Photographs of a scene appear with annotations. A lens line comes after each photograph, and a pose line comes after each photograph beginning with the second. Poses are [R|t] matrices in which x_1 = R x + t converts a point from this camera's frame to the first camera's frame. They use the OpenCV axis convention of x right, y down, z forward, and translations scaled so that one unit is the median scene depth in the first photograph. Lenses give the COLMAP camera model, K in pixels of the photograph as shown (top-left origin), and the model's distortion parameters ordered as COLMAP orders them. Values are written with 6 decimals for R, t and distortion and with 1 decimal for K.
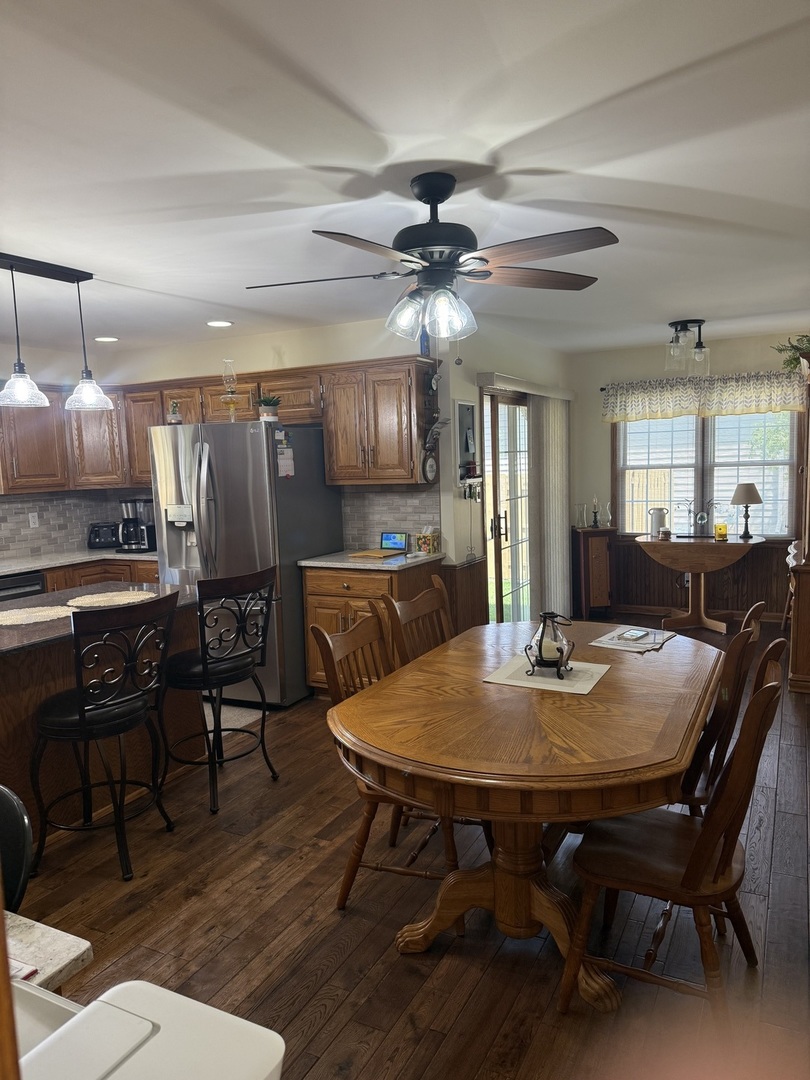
lens RADIAL K [[757.7, 0, 406.5], [0, 757.7, 547.8], [0, 0, 1]] dist [0.154586, -0.295126]
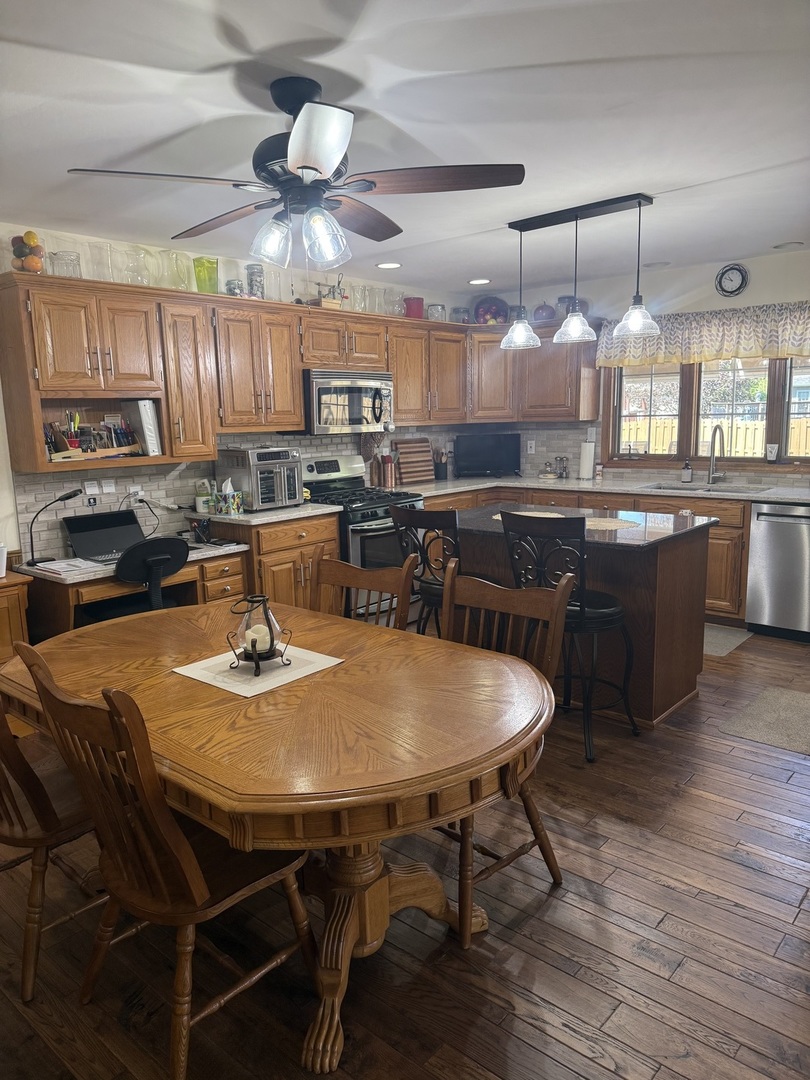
lens RADIAL K [[757.7, 0, 406.5], [0, 757.7, 547.8], [0, 0, 1]] dist [0.154586, -0.295126]
pose [[-0.250907, 0.204605, -0.946141, 0.900871], [-0.081068, 0.969532, 0.231162, -0.162933], [0.964611, 0.134702, -0.226676, 1.319585]]
